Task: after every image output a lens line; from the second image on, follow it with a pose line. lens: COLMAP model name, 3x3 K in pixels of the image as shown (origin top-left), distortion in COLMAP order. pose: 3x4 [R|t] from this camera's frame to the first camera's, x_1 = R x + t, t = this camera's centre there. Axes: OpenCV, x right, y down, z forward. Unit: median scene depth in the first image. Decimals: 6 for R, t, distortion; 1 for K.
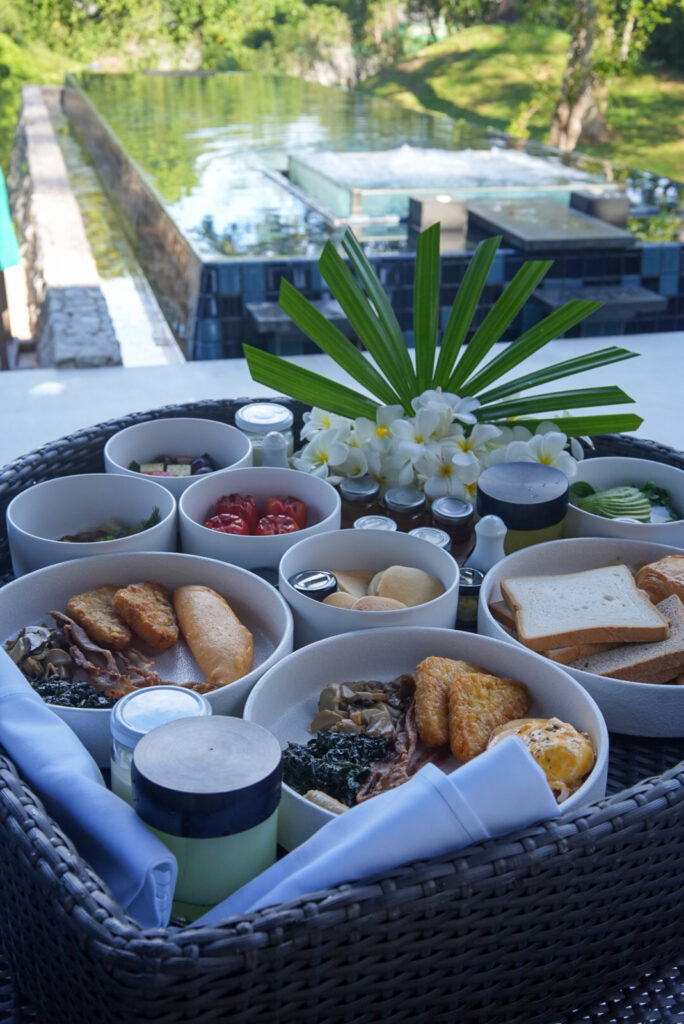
lens RADIAL K [[1042.4, 0, 342.0], [0, 1042.4, 512.0], [0, 0, 1]] dist [0.060707, 0.002044]
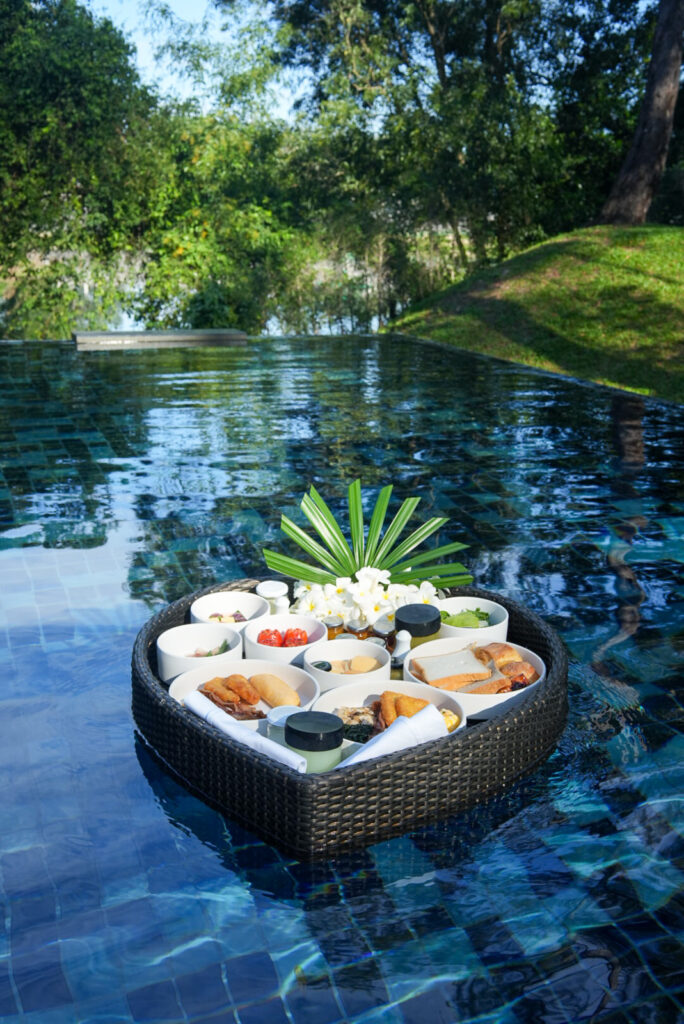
lens RADIAL K [[1042.4, 0, 342.0], [0, 1042.4, 512.0], [0, 0, 1]] dist [0.060707, 0.002044]
pose [[0.990035, -0.044282, 0.133679, -0.215944], [0.063234, 0.987983, -0.141039, 0.050376], [-0.125828, 0.148086, 0.980937, -0.915918]]
